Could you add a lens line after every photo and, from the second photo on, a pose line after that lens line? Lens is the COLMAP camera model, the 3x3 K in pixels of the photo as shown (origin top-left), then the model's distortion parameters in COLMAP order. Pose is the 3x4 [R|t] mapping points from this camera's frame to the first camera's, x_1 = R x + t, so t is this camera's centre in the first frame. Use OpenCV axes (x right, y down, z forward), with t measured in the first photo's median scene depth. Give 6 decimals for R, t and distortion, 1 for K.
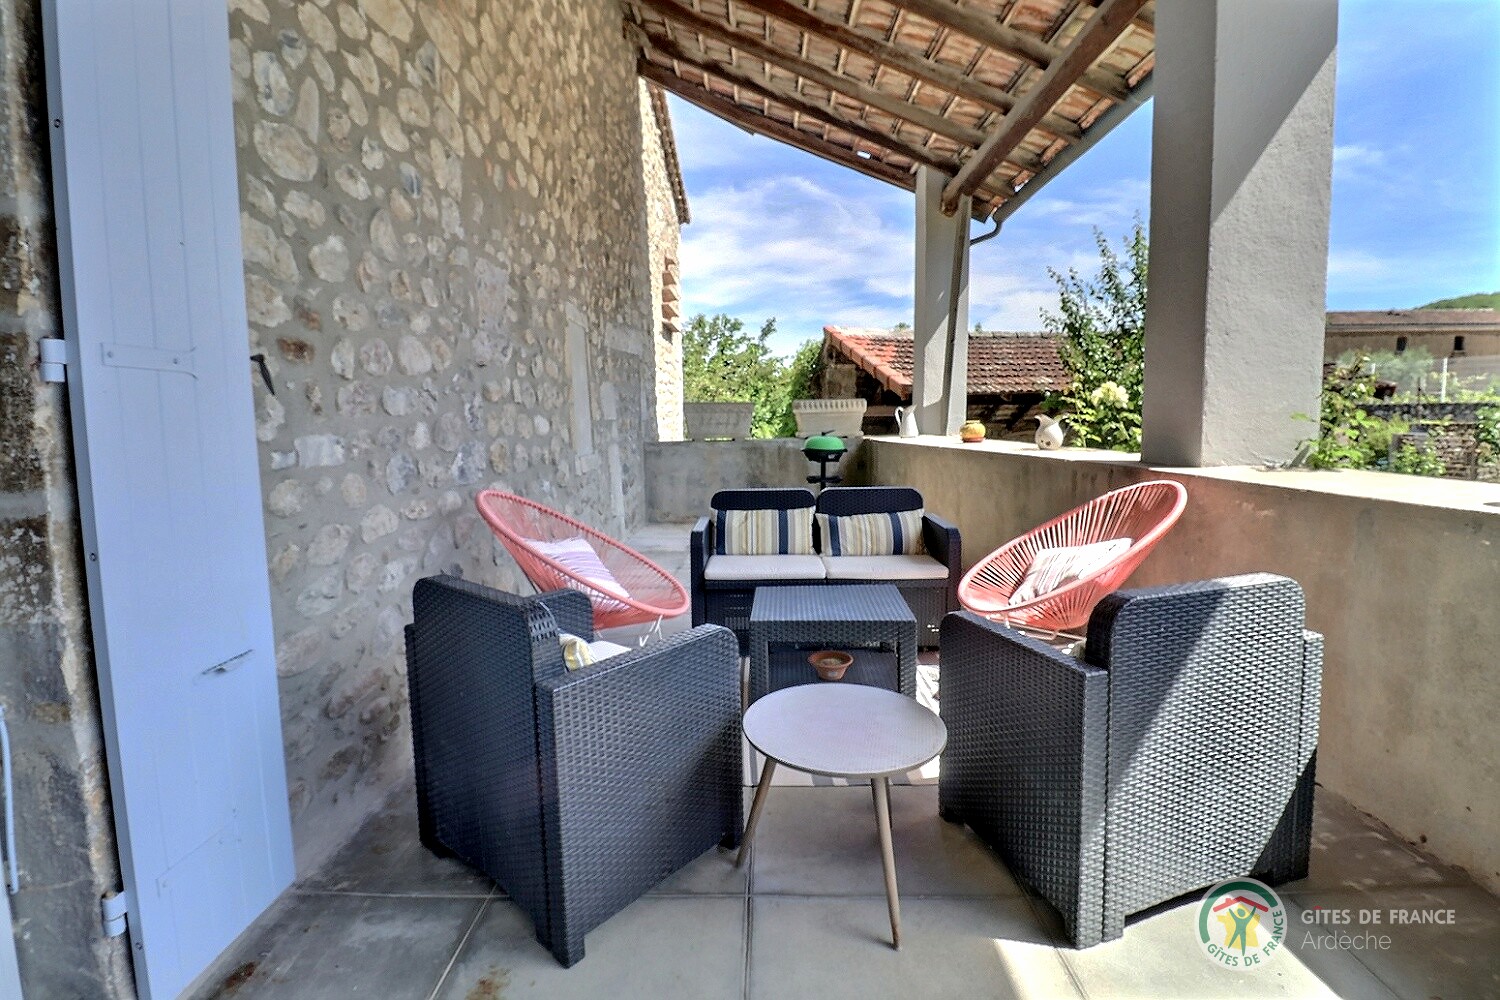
lens RADIAL K [[701.6, 0, 747.6], [0, 701.6, 479.3], [0, 0, 1]] dist [-0.003487, -0.000912]
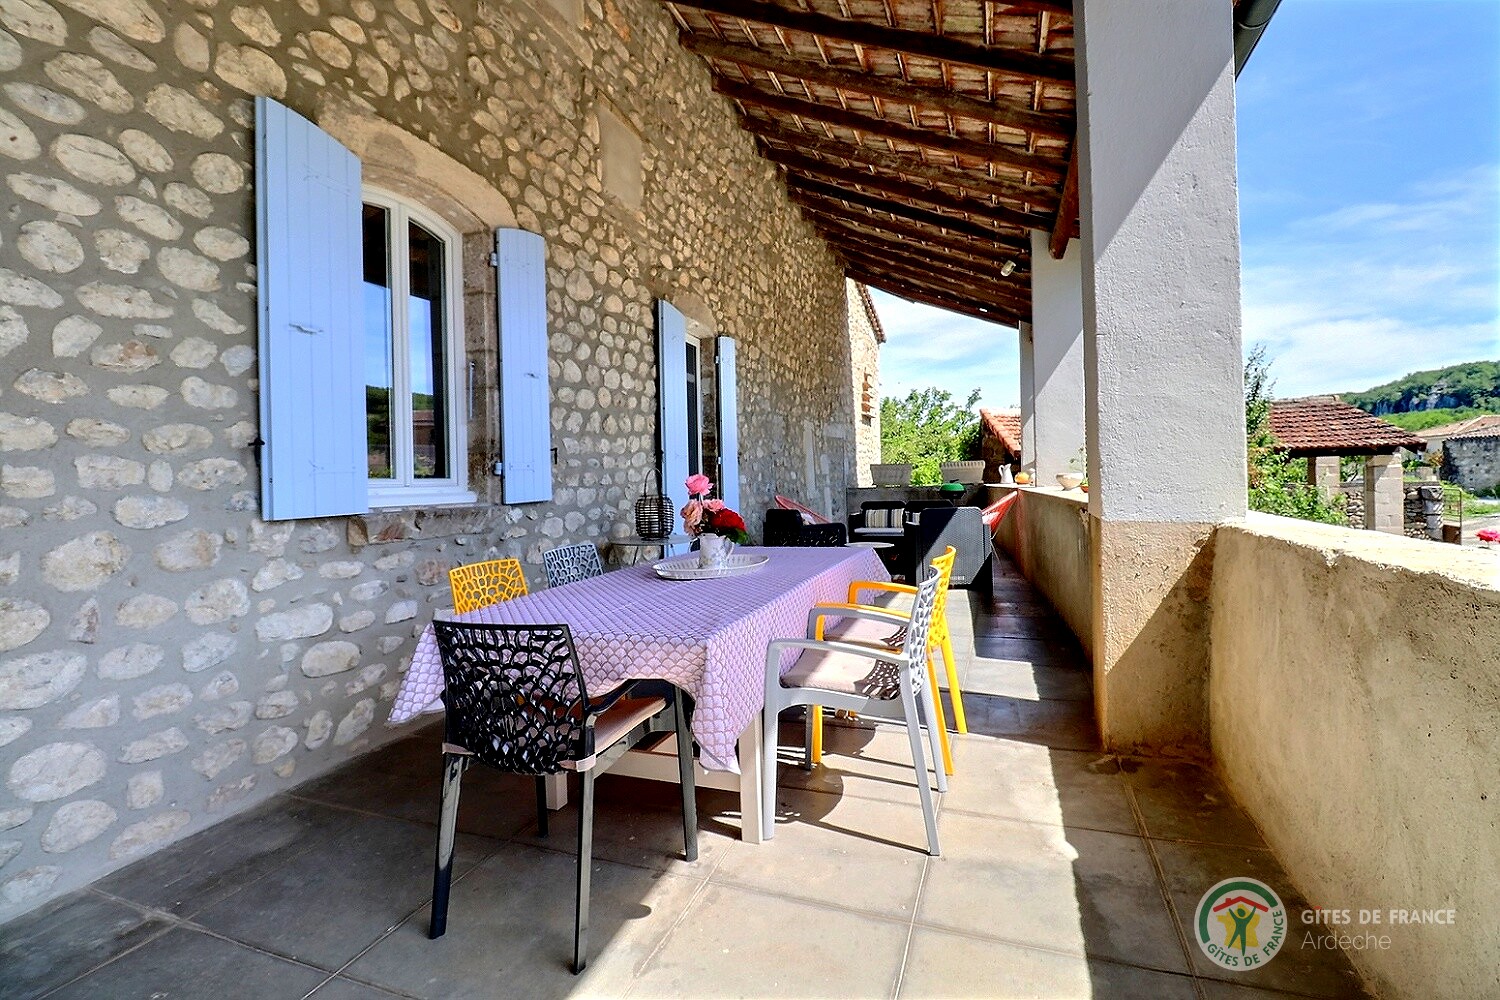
lens RADIAL K [[697.7, 0, 748.7], [0, 697.7, 483.9], [0, 0, 1]] dist [-0.020585, -0.000905]
pose [[0.947087, -0.003642, -0.320958, 0.185431], [-0.021489, 0.996973, -0.074721, 0.075746], [0.320258, 0.077664, 0.944141, -0.735869]]
